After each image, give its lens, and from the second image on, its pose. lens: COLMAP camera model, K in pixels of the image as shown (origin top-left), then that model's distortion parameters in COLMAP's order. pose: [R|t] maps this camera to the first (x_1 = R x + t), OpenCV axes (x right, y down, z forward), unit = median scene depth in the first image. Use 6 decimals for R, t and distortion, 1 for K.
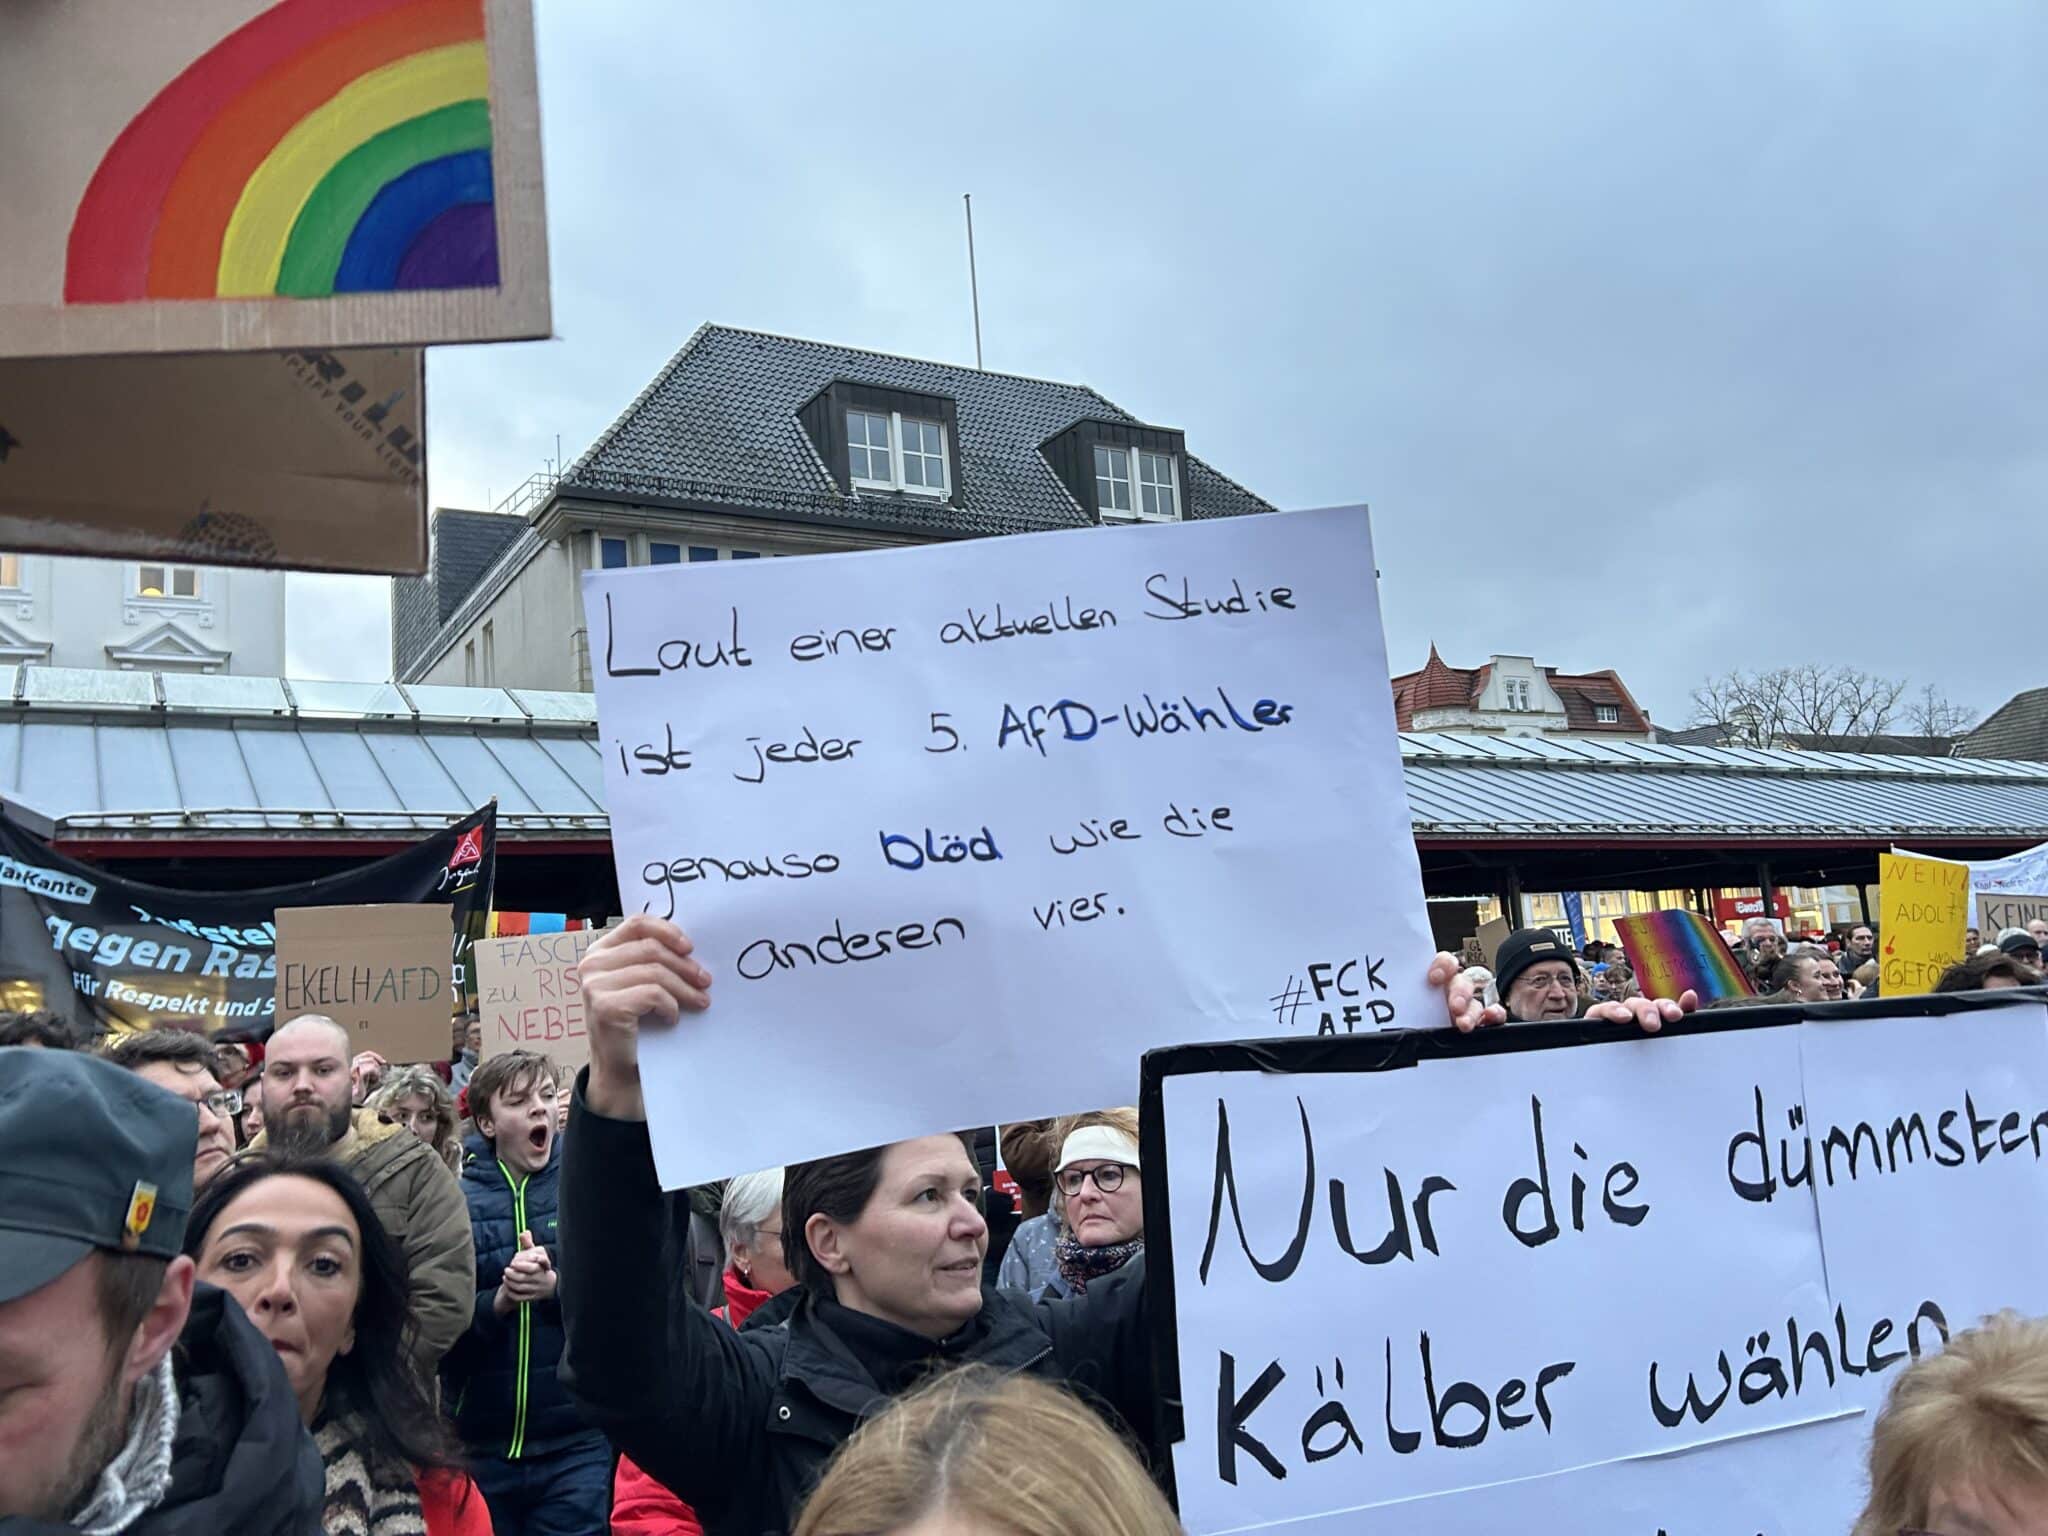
lens RADIAL K [[1565.5, 0, 1007.5], [0, 1565.5, 769.8], [0, 0, 1]] dist [0.030742, -0.026290]
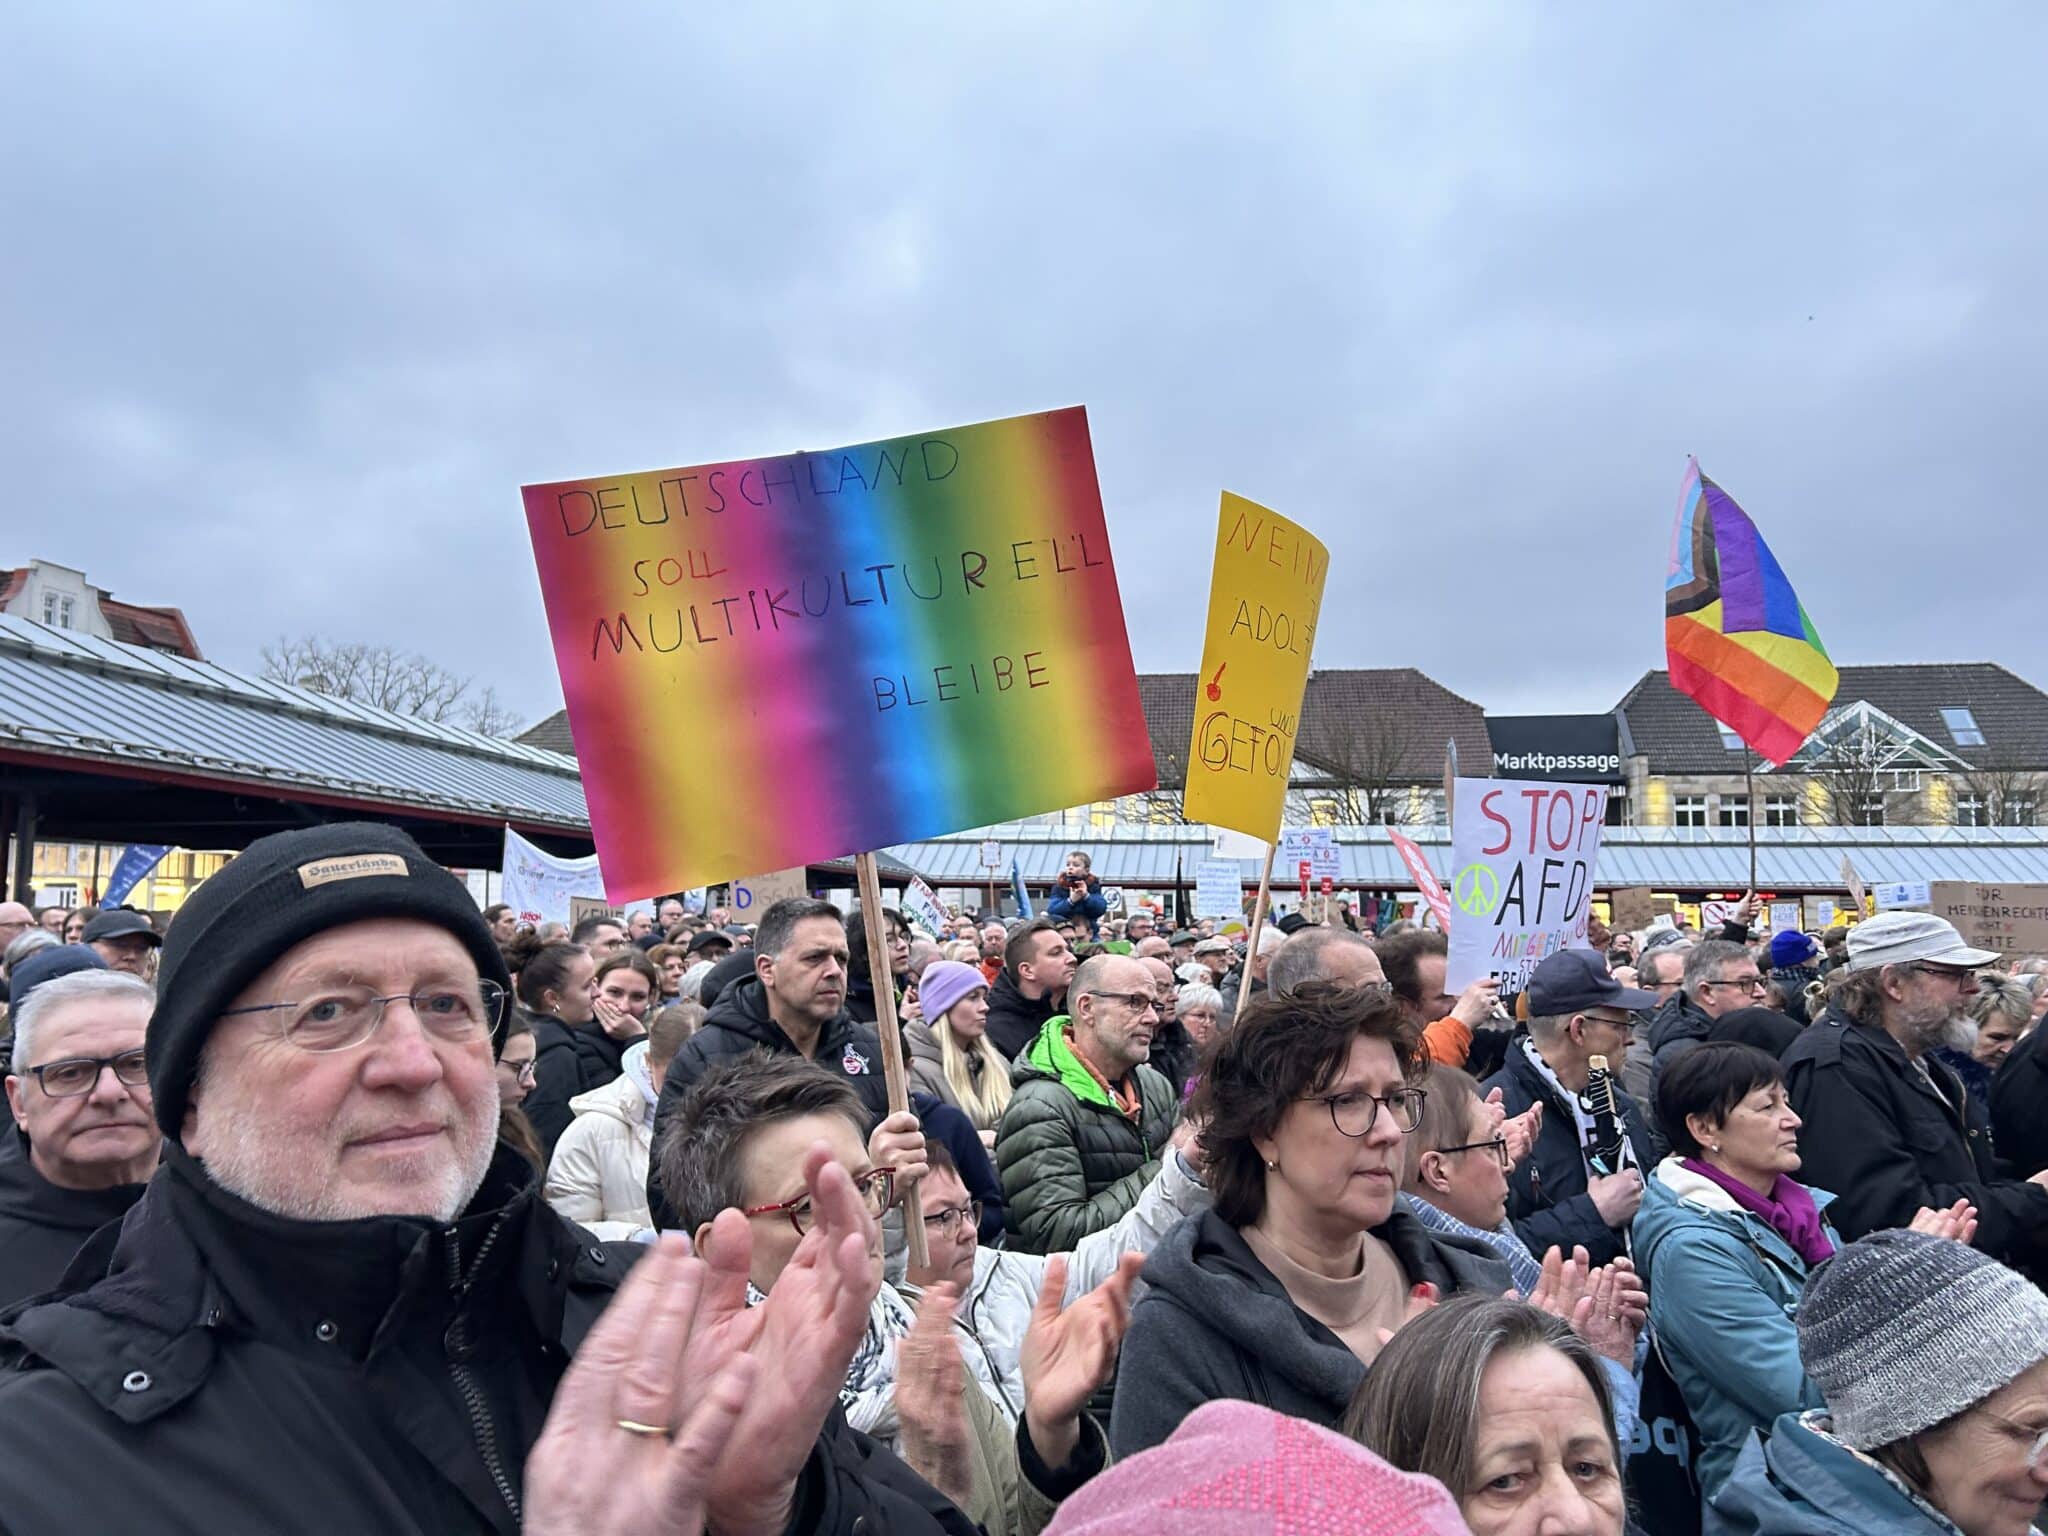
lens RADIAL K [[1565.5, 0, 1027.3], [0, 1565.5, 762.8], [0, 0, 1]] dist [0.030742, -0.026290]
pose [[0.628496, 0.140121, 0.765087, 0.219487], [-0.147193, 0.987292, -0.059902, 0.097484], [-0.763758, -0.074968, 0.641134, 0.780406]]
